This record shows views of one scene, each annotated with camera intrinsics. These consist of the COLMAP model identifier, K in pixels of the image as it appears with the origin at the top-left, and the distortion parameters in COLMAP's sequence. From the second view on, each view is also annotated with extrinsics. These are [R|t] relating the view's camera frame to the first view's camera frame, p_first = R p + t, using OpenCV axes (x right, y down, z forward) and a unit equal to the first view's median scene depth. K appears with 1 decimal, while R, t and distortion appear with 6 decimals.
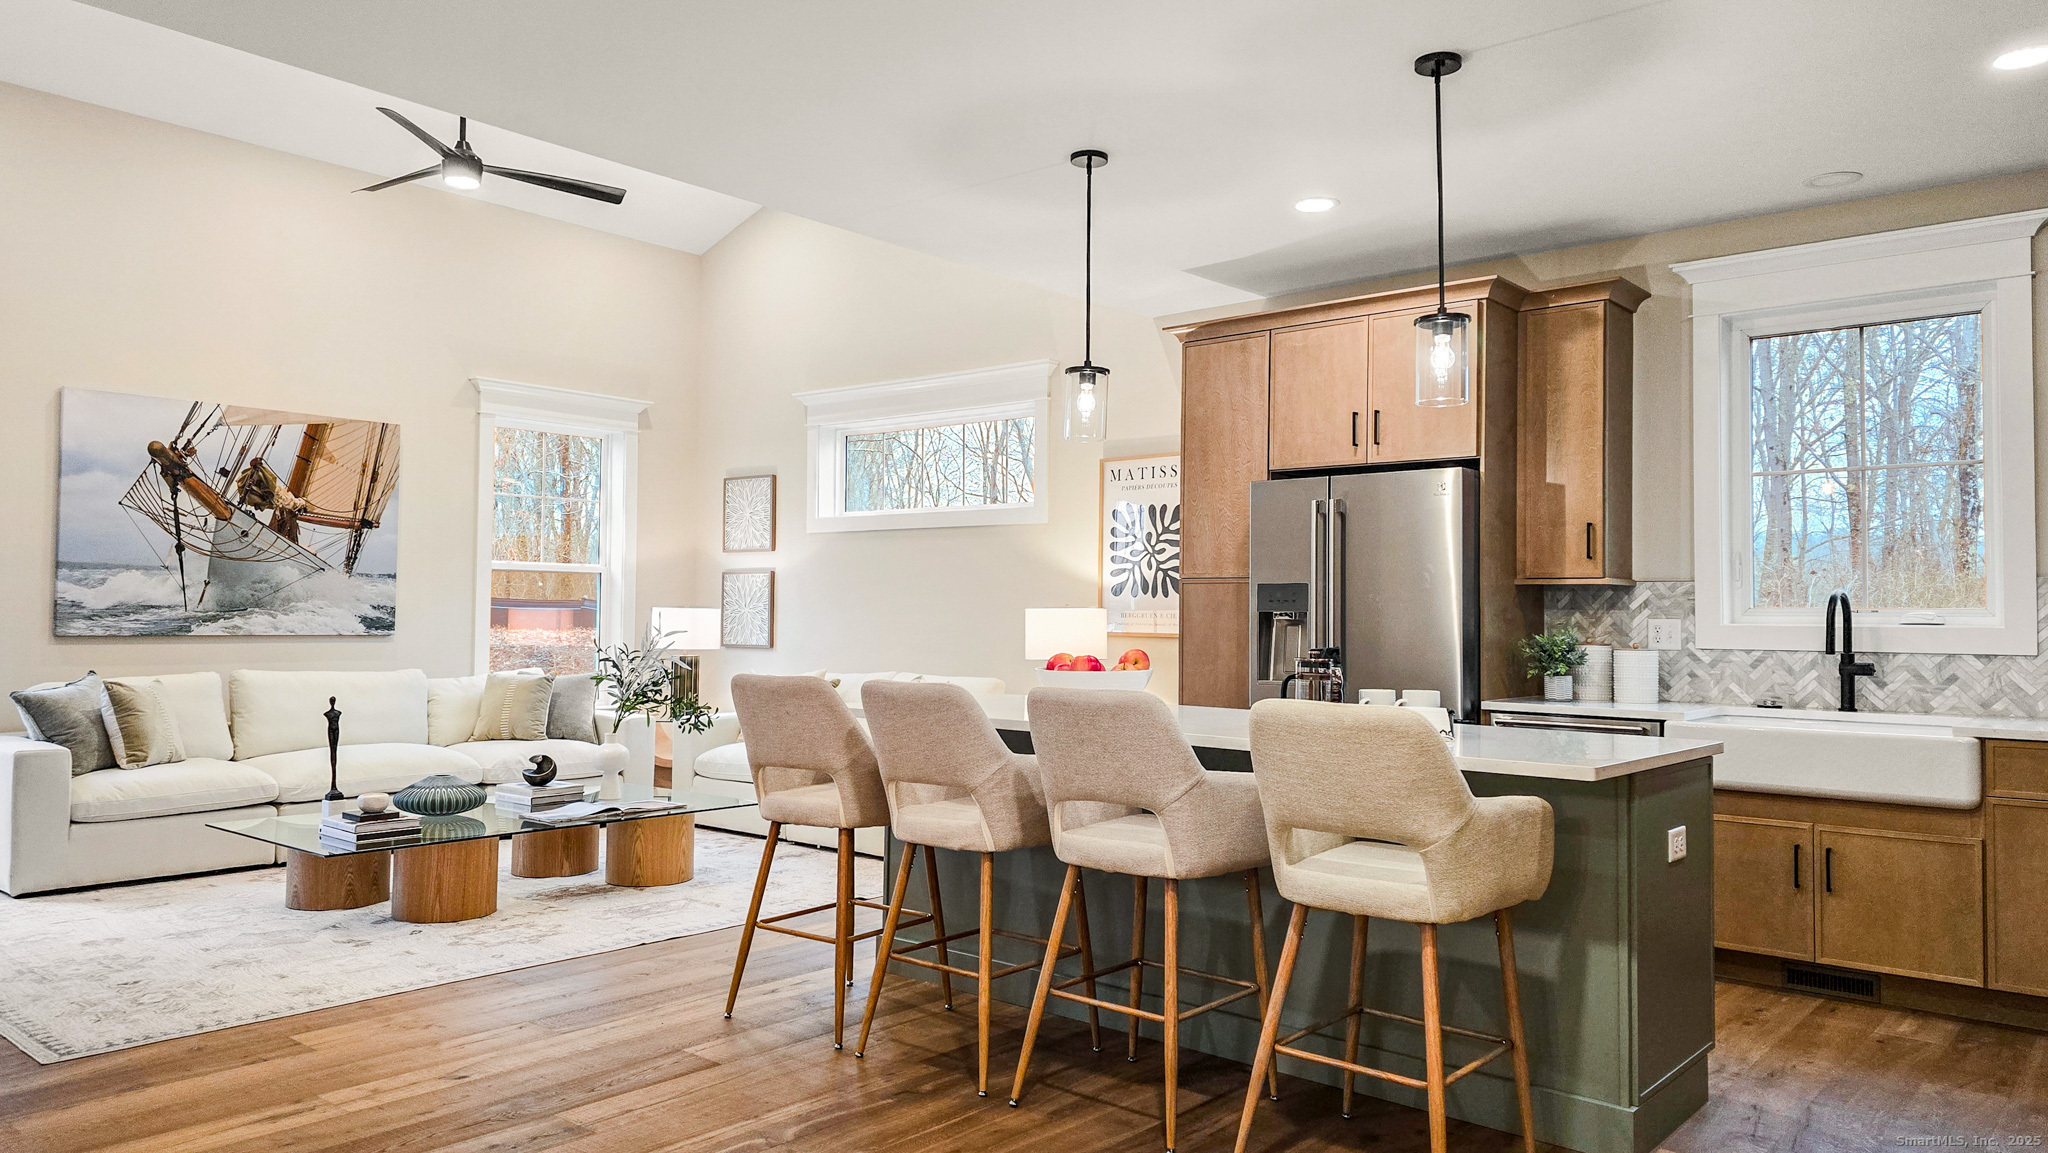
lens RADIAL K [[1400.3, 0, 1024.0], [0, 1400.3, 576.5], [0, 0, 1]] dist [0.067460, -0.034113]
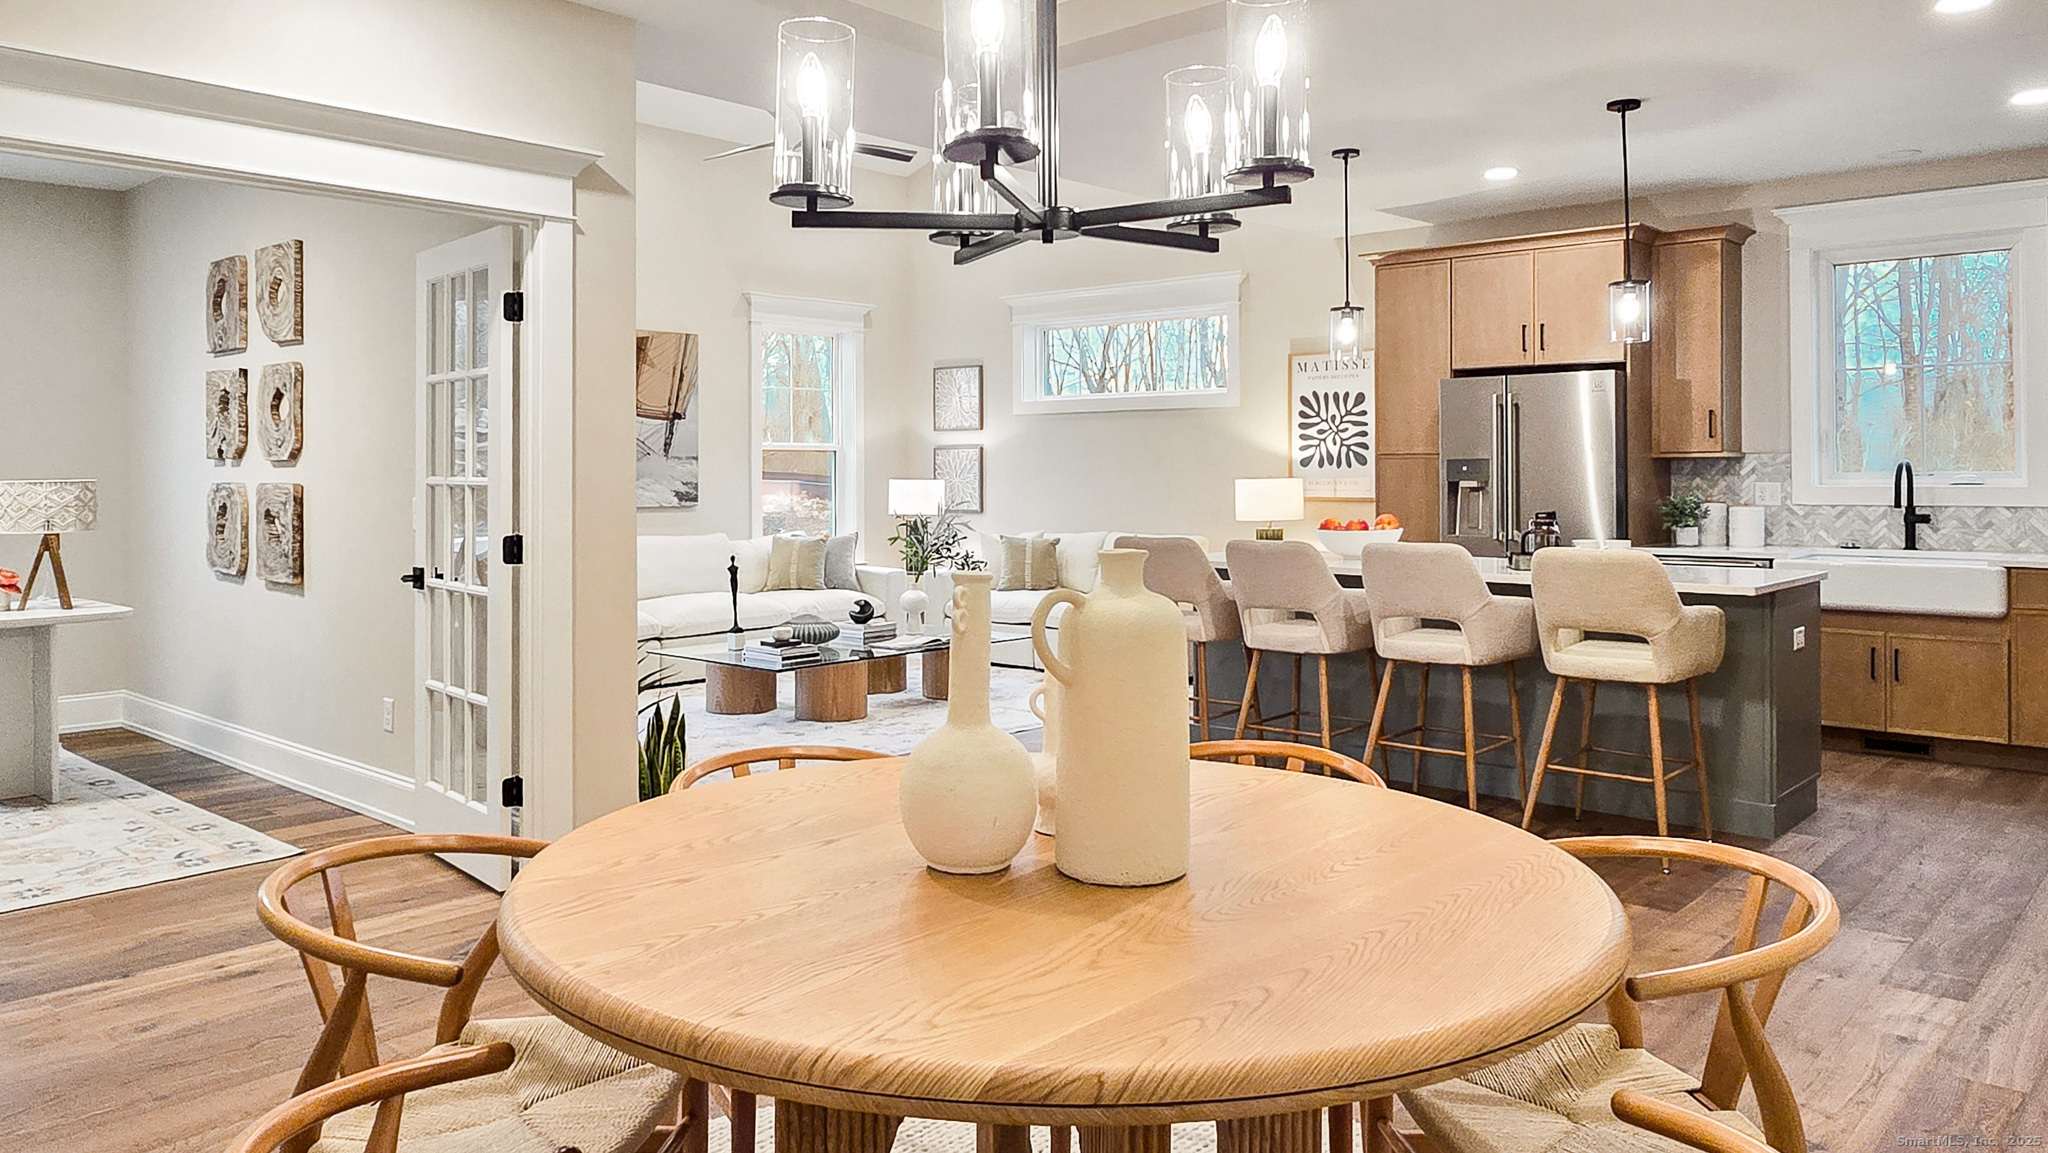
lens RADIAL K [[1434.0, 0, 1020.3], [0, 1434.0, 470.4], [0, 0, 1]] dist [0.030929, 0.002283]
pose [[0.999688, -0.014727, -0.020195, -0.177726], [0.015270, 0.999518, 0.027012, -0.023277], [0.019787, -0.027312, 0.999431, -0.291555]]
